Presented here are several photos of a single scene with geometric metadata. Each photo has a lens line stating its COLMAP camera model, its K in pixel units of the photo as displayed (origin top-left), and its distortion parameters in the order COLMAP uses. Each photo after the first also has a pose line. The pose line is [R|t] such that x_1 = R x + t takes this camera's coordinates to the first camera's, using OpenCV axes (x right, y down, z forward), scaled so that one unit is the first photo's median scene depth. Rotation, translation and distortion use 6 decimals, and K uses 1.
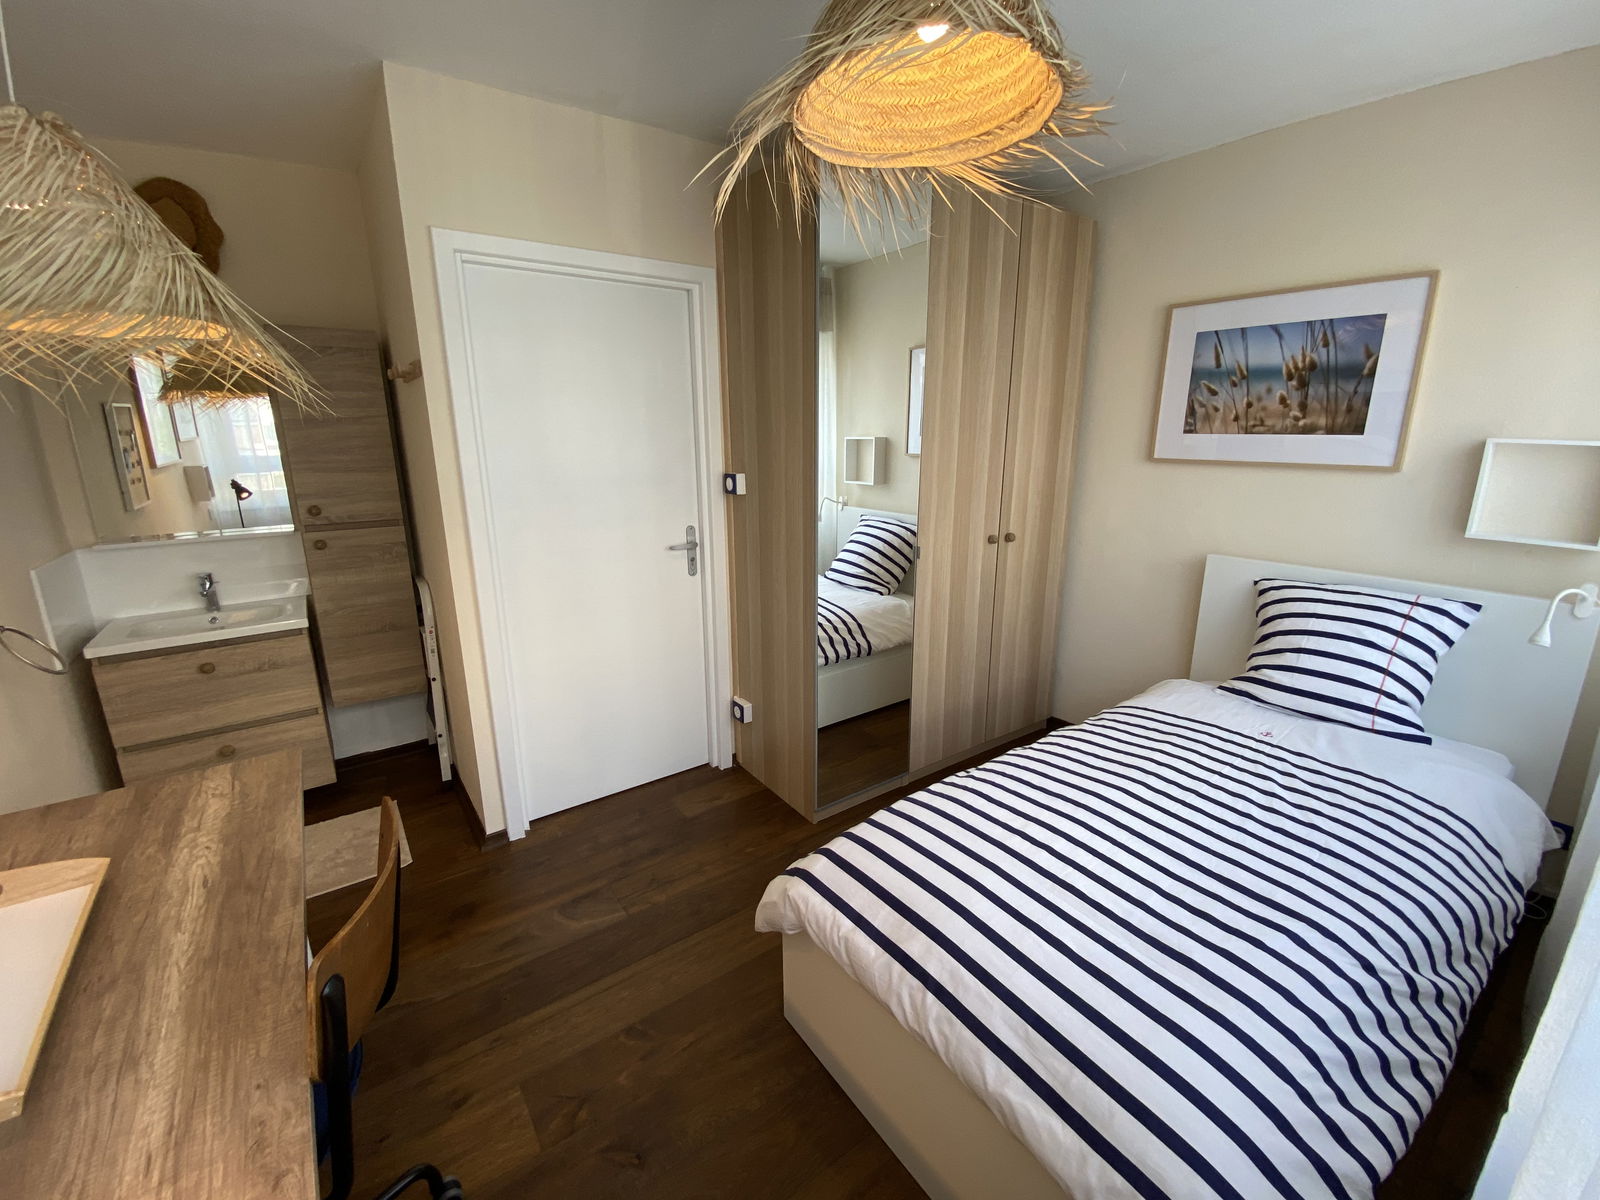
lens RADIAL K [[652.6, 0, 793.9], [0, 652.6, 597.0], [0, 0, 1]] dist [0.017829, -0.019285]
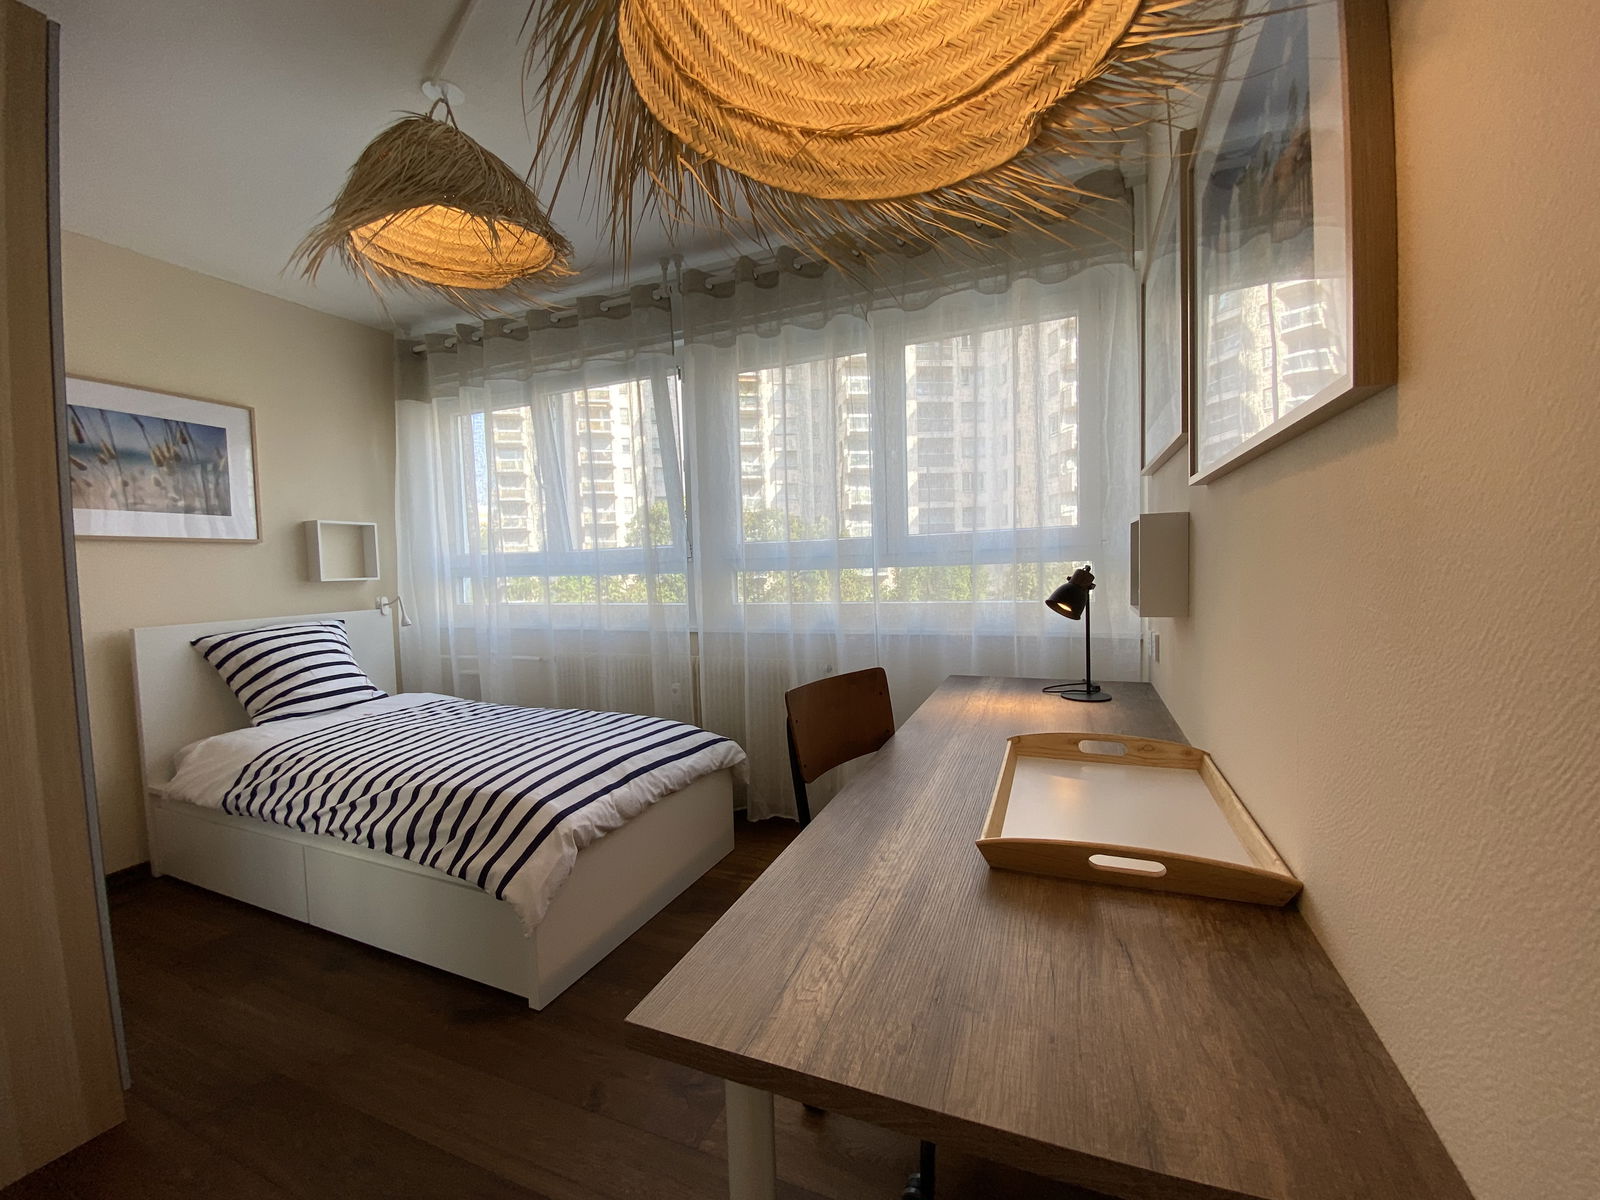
lens RADIAL K [[652.6, 0, 793.9], [0, 652.6, 597.0], [0, 0, 1]] dist [0.017829, -0.019285]
pose [[-0.516258, -0.014157, 0.856316, -0.747375], [0.242890, 0.956389, 0.162246, -0.028935], [-0.821269, 0.291752, -0.490305, 0.685348]]
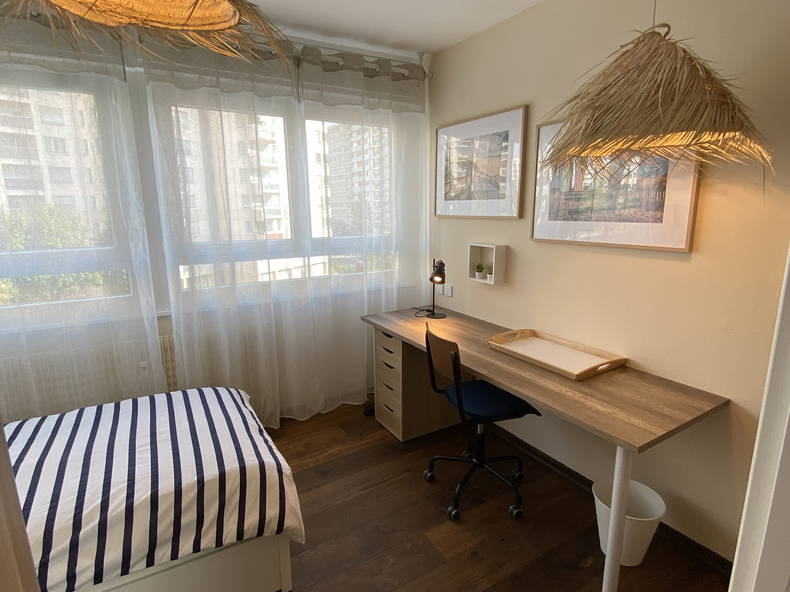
lens RADIAL K [[425.3, 0, 394.0], [0, 425.3, 289.0], [0, 0, 1]] dist [-0.000398, -0.000740]
pose [[-0.996110, 0.002190, 0.088094, -0.234720], [0.039625, 0.904054, 0.425577, -0.277248], [-0.078710, 0.427412, -0.900624, 1.092304]]
